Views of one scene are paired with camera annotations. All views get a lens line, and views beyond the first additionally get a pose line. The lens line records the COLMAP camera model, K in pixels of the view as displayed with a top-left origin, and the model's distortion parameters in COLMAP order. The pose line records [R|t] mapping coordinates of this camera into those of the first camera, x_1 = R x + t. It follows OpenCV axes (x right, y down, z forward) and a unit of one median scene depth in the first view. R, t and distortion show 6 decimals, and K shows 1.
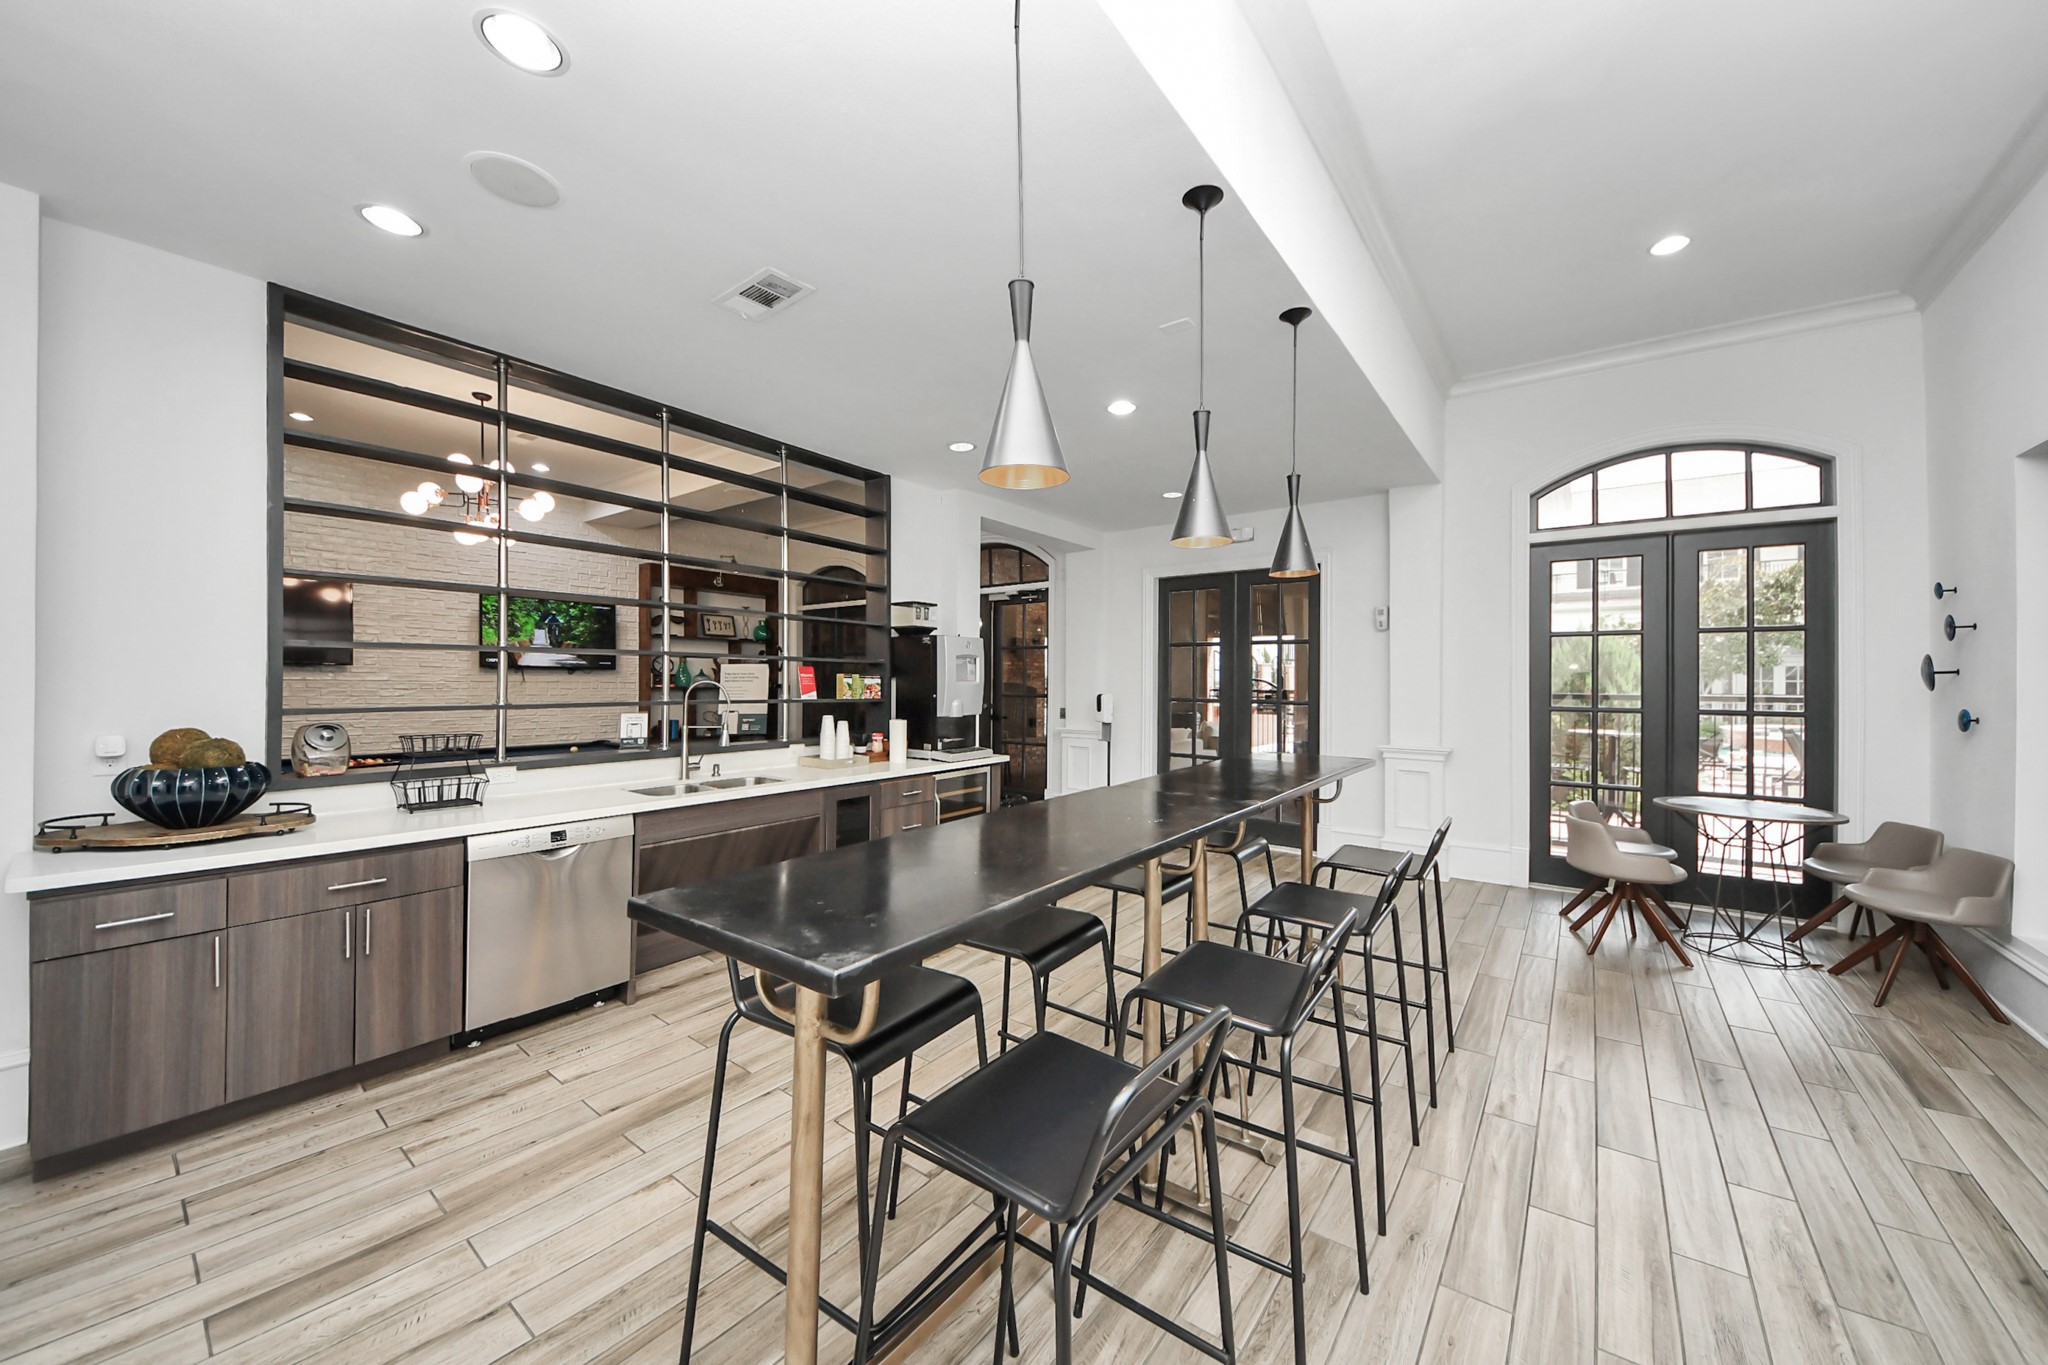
lens RADIAL K [[741.4, 0, 1024.0], [0, 741.4, 682.5], [0, 0, 1]] dist [-0.000124, -0.009121]
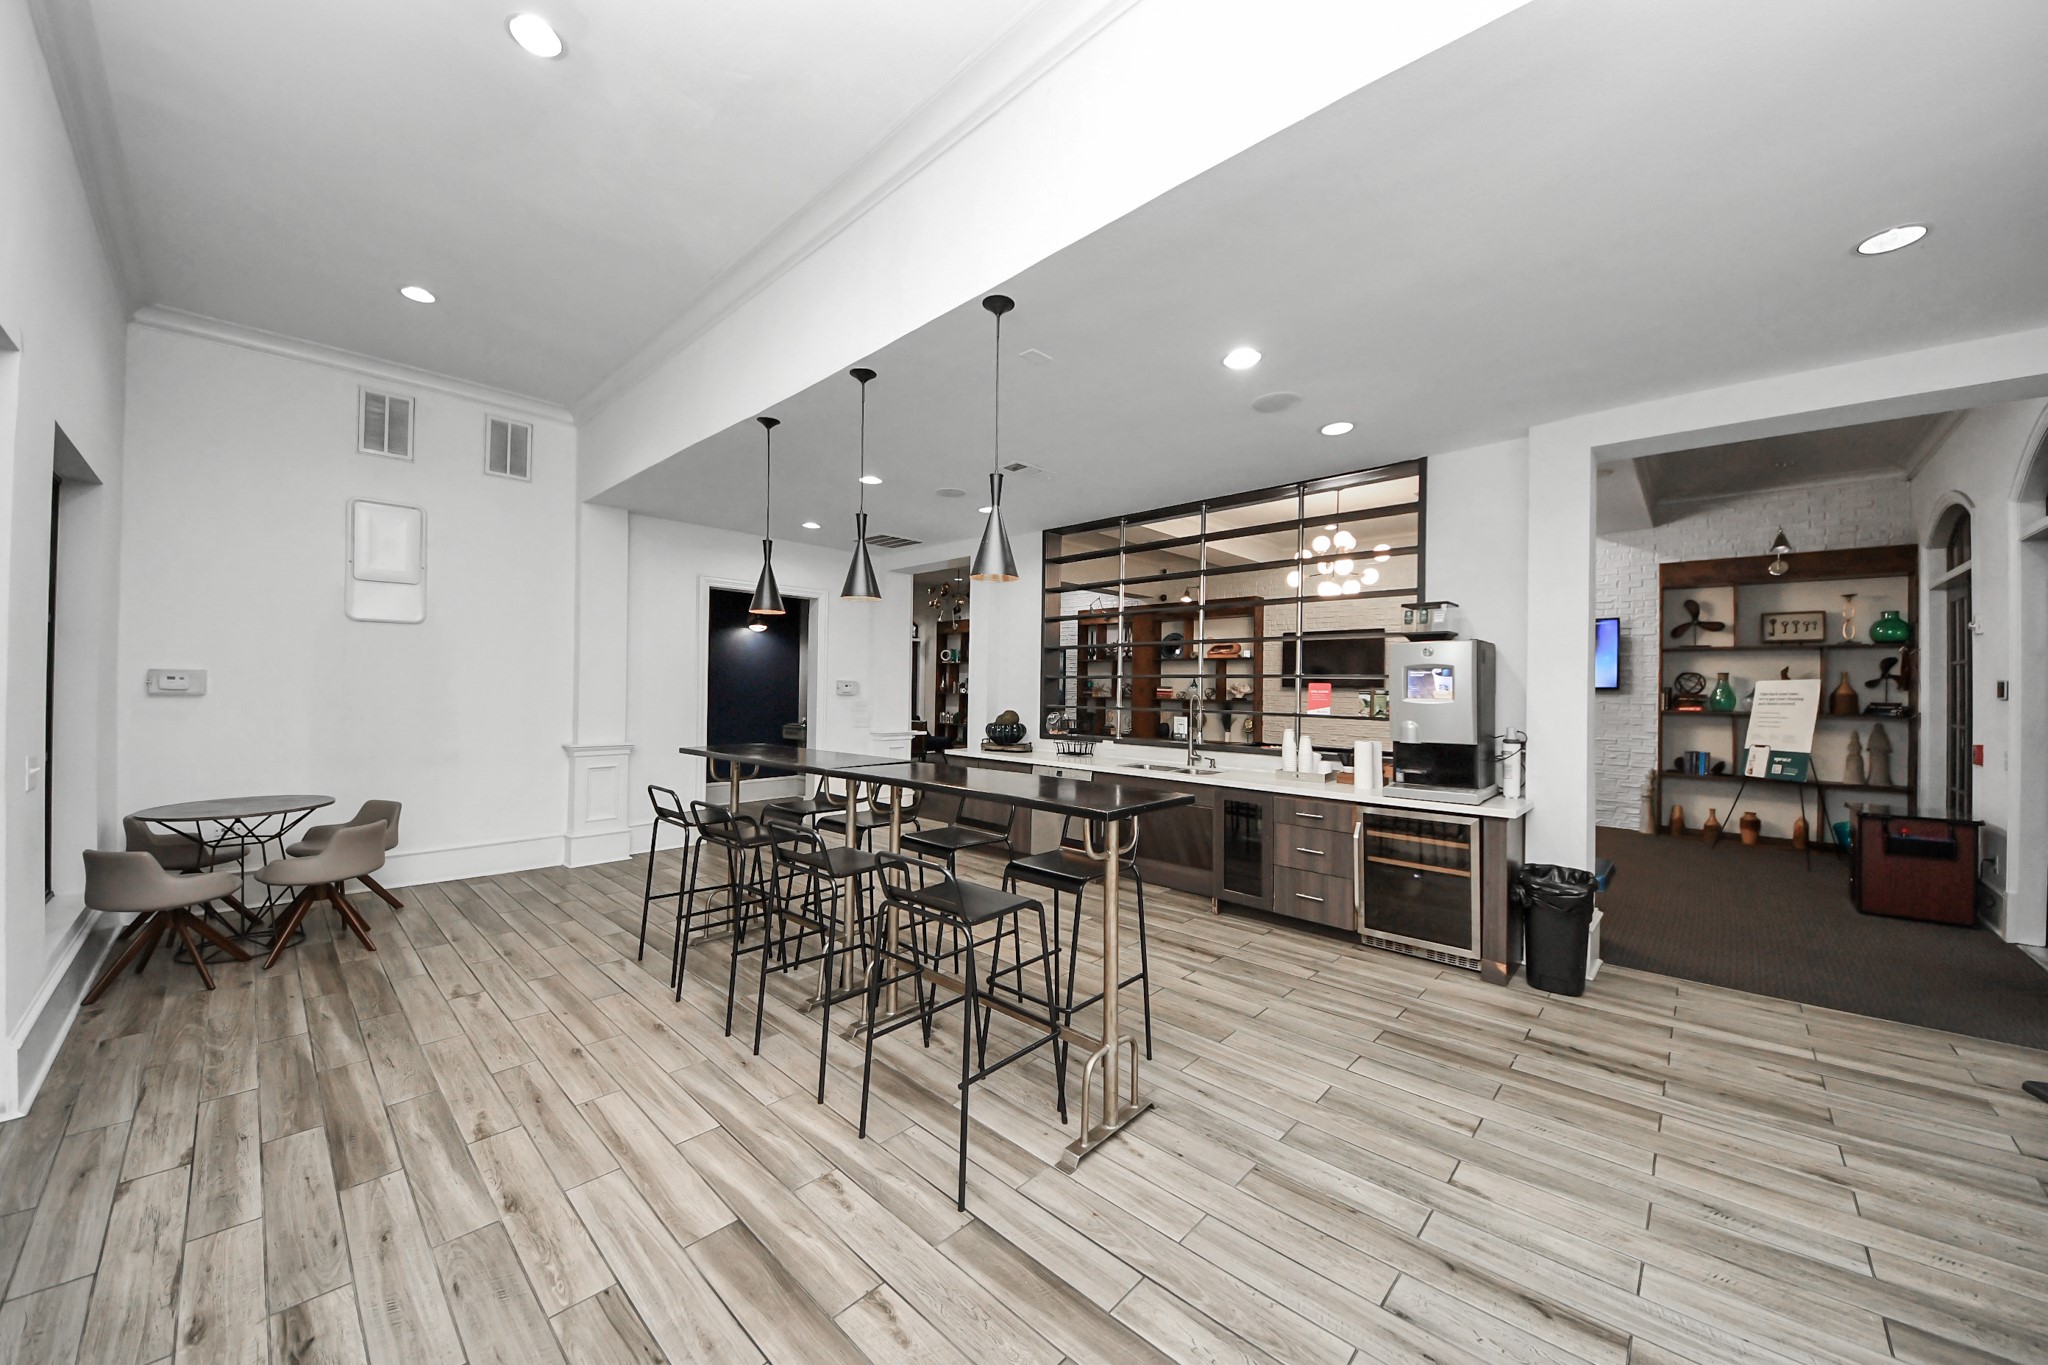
lens RADIAL K [[741.4, 0, 1024.0], [0, 741.4, 682.5], [0, 0, 1]] dist [-0.000124, -0.009121]
pose [[-0.106154, -0.012948, -0.994265, 1.254643], [-0.019034, 0.999758, -0.010987, -0.005514], [0.994168, 0.017759, -0.106375, 1.092775]]
